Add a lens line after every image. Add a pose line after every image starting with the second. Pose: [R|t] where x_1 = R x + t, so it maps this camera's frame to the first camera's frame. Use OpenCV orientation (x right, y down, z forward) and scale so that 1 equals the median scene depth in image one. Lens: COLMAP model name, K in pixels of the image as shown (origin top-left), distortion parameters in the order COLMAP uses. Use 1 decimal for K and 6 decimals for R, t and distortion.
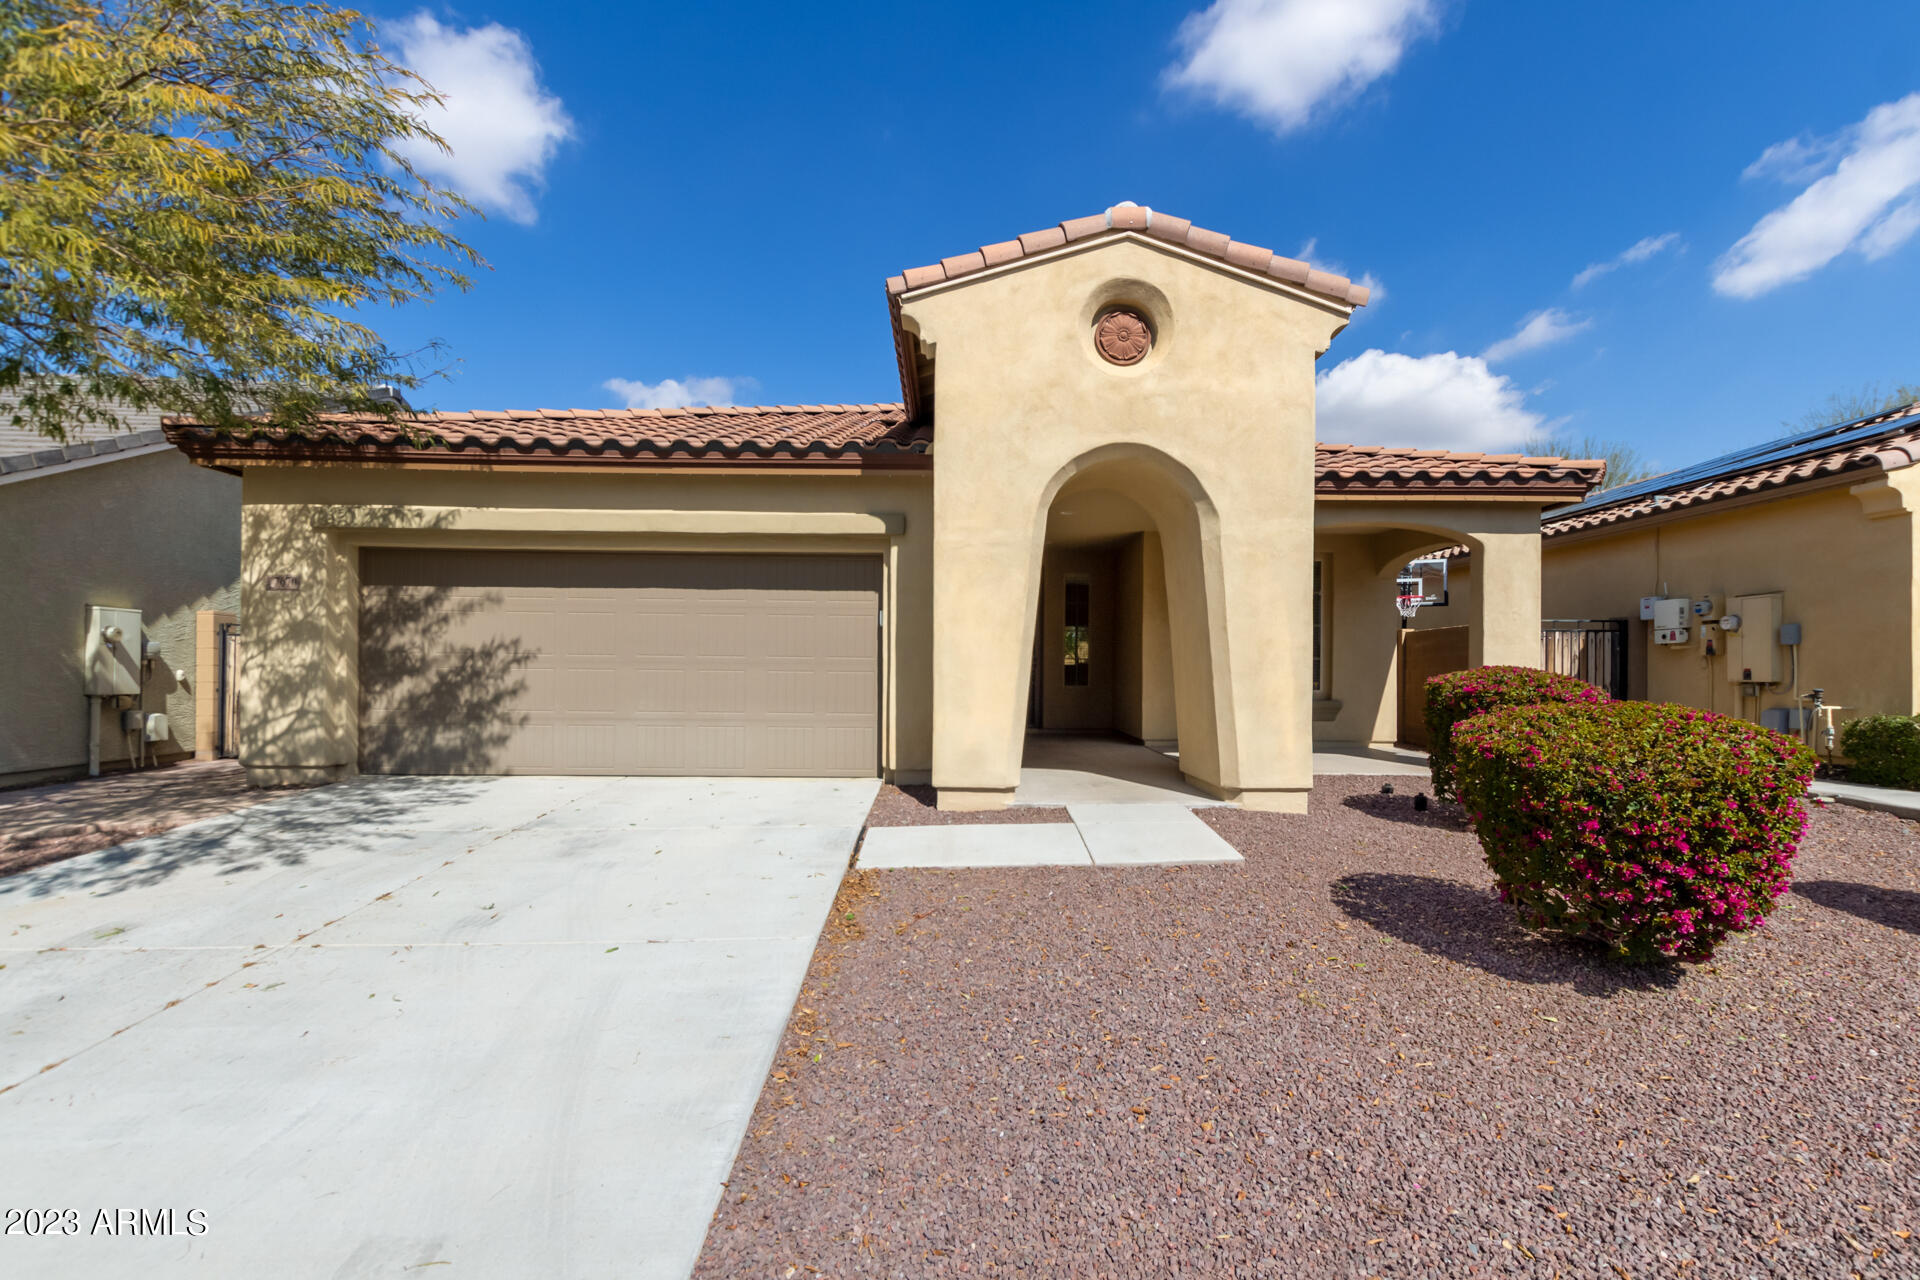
lens RADIAL K [[872.9, 0, 964.9], [0, 872.9, 656.2], [0, 0, 1]] dist [0.001598, 0.000001]
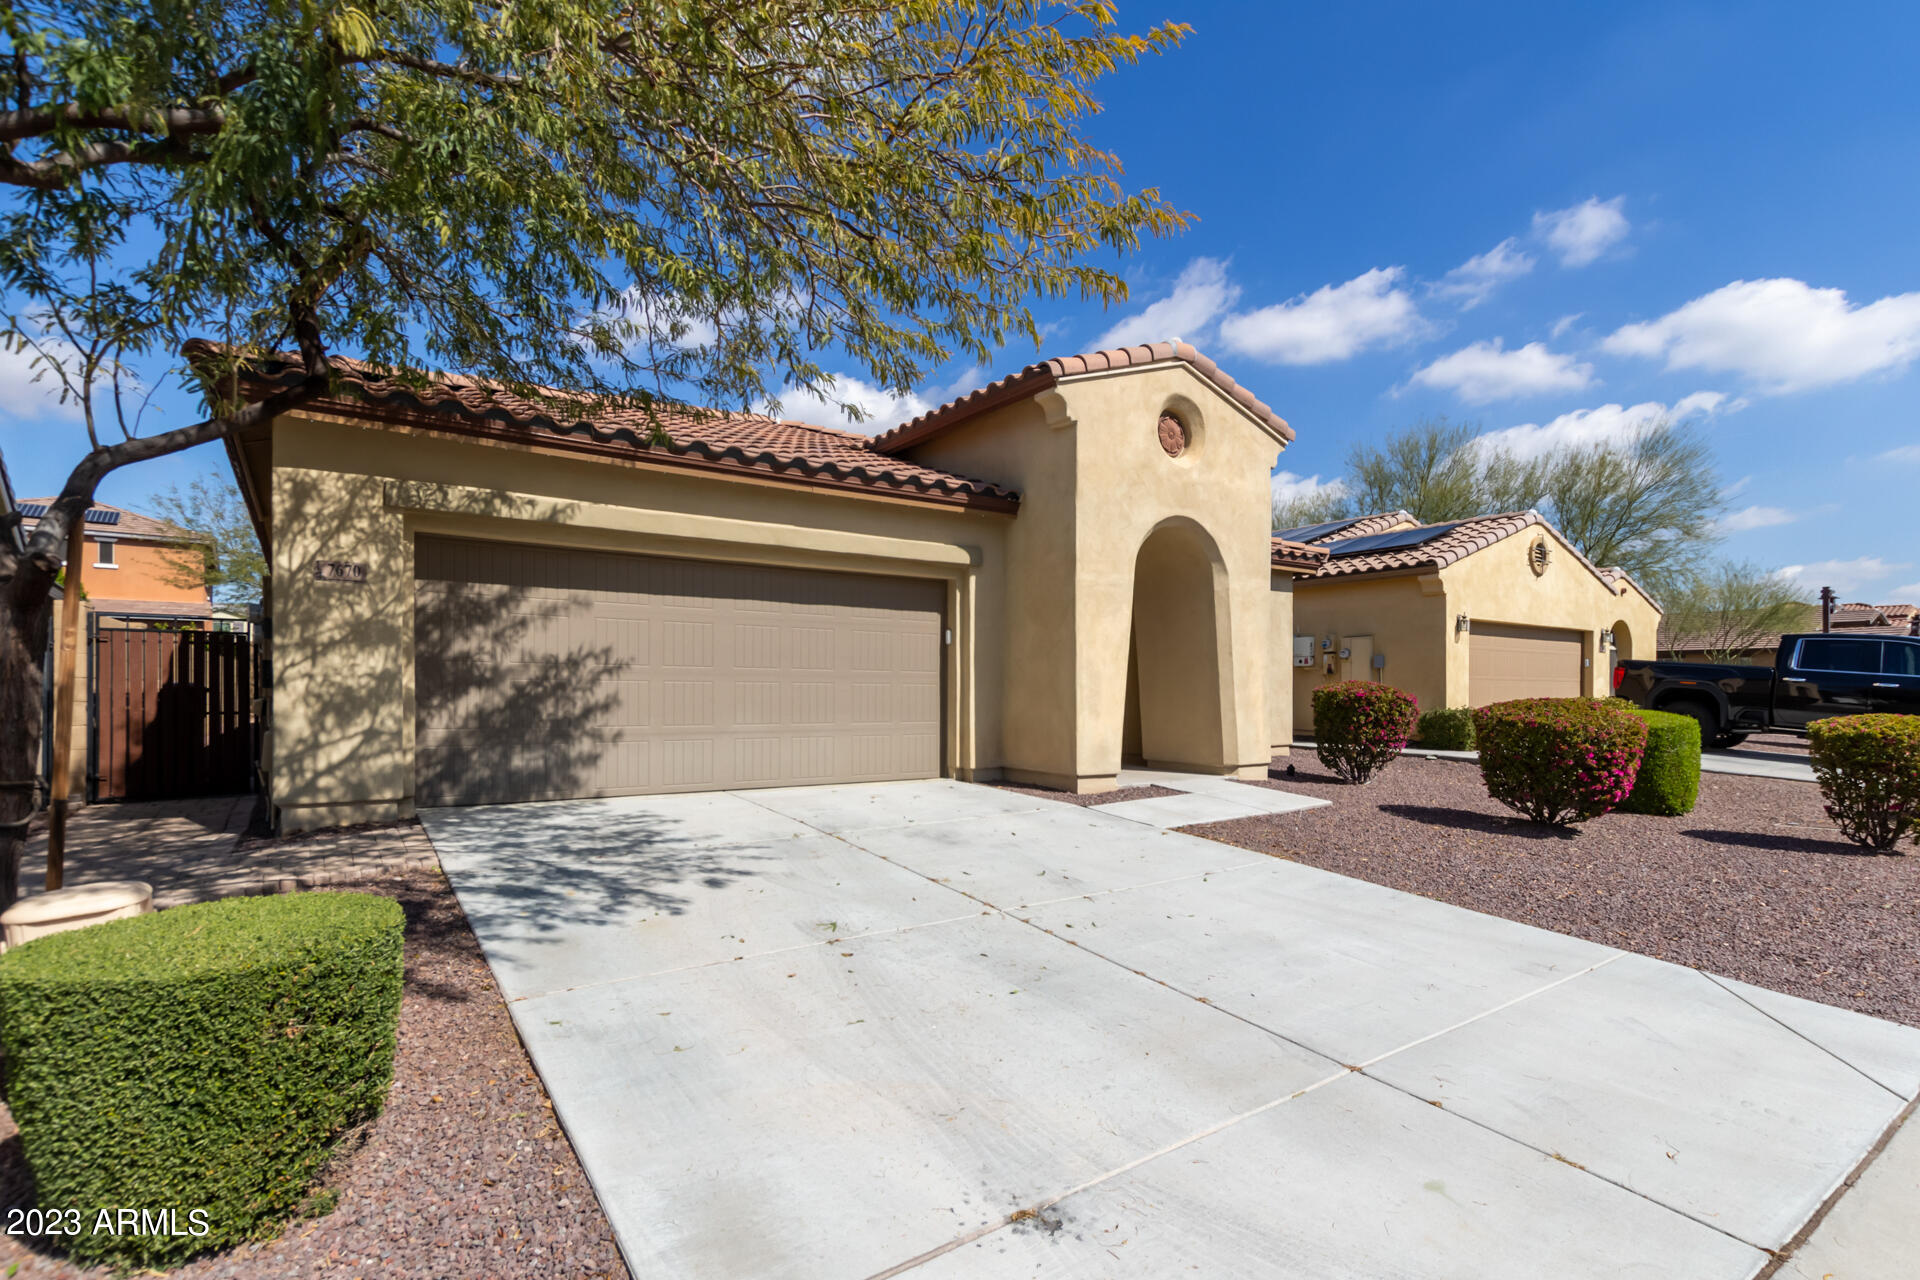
lens RADIAL K [[903.7, 0, 997.9], [0, 903.7, 667.7], [0, 0, 1]] dist [0.003609, -0.000749]
pose [[0.832465, 0.010631, 0.553976, -0.737831], [-0.009155, 0.999943, -0.005432, 0.002724], [-0.554002, -0.000550, 0.832515, -0.014812]]
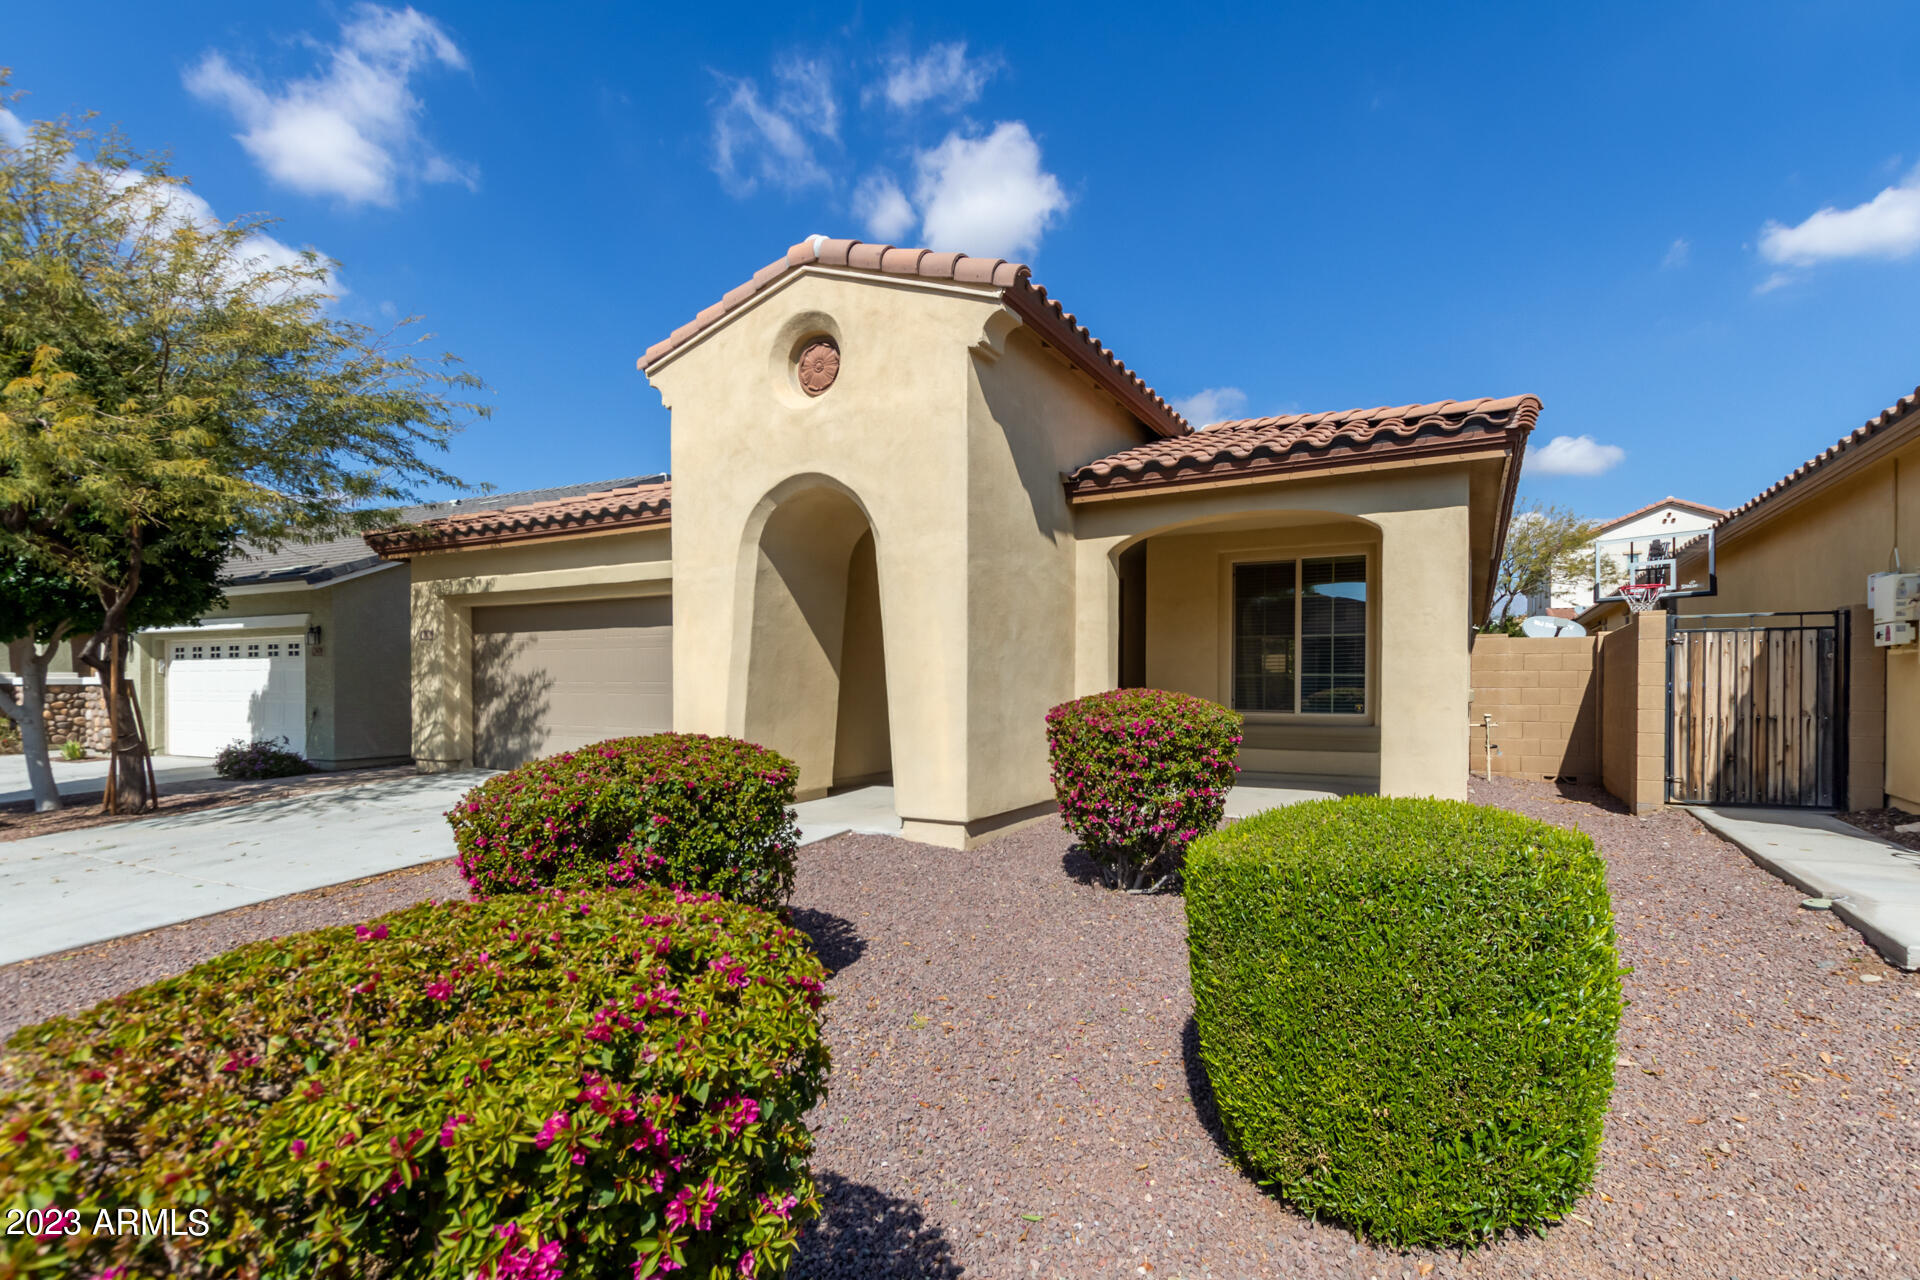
lens RADIAL K [[918.1, 0, 988.9], [0, 918.1, 697.2], [0, 0, 1]] dist [-0.025963, -0.000182]
pose [[0.864080, 0.000334, -0.503355, 0.808208], [0.014246, 0.999583, 0.025120, -0.004007], [0.503153, -0.028876, 0.863714, 0.151056]]
